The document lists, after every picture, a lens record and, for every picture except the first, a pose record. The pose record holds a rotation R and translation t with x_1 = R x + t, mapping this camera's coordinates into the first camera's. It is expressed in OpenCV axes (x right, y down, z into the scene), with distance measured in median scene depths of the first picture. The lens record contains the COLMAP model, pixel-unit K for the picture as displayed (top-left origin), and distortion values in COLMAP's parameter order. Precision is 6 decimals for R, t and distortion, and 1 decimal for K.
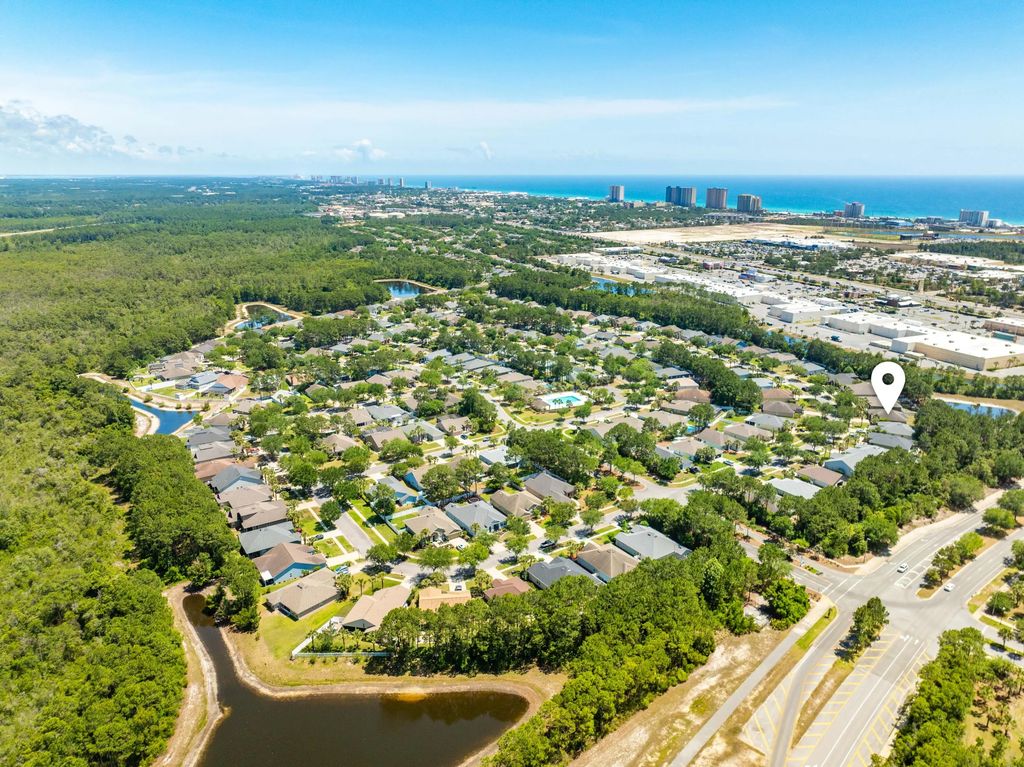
lens RADIAL K [[698.9, 0, 516.2], [0, 698.9, 400.8], [0, 0, 1]] dist [-0.003781, 0.006435]
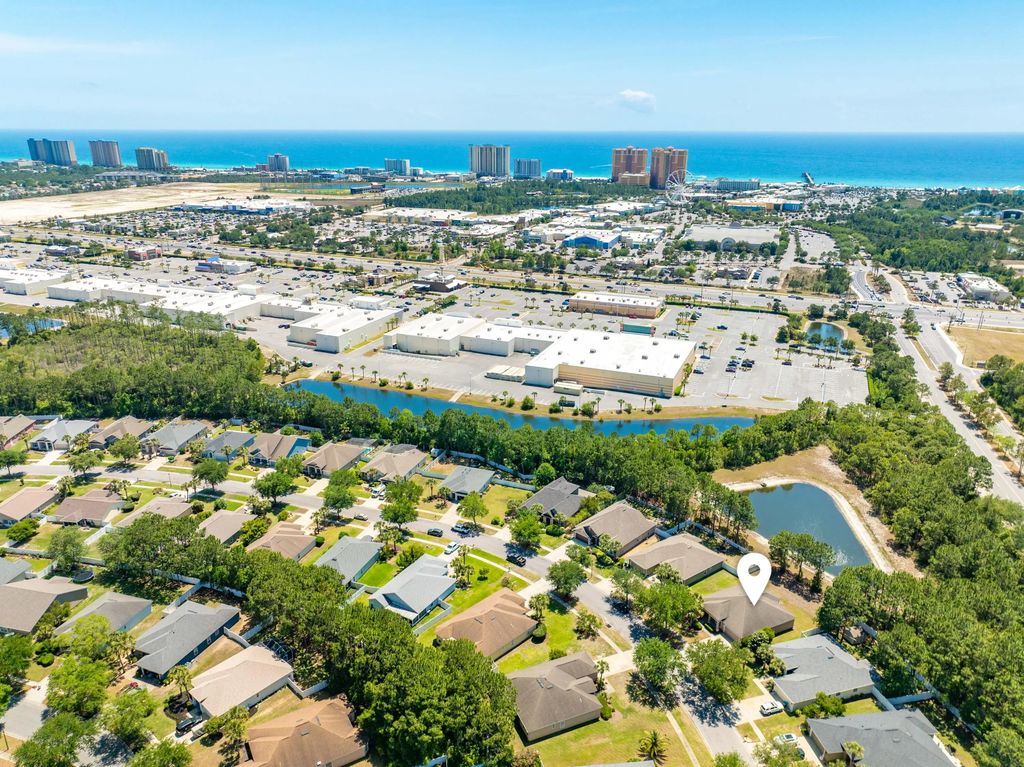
lens RADIAL K [[714.2, 0, 512.0], [0, 714.2, 383.5], [0, 0, 1]] dist [-0.000857, 0.005141]
pose [[0.715511, -0.233723, 0.658345, 0.058706], [0.214501, 0.970354, 0.111365, -0.073645], [-0.664856, 0.061533, 0.744432, 0.276172]]
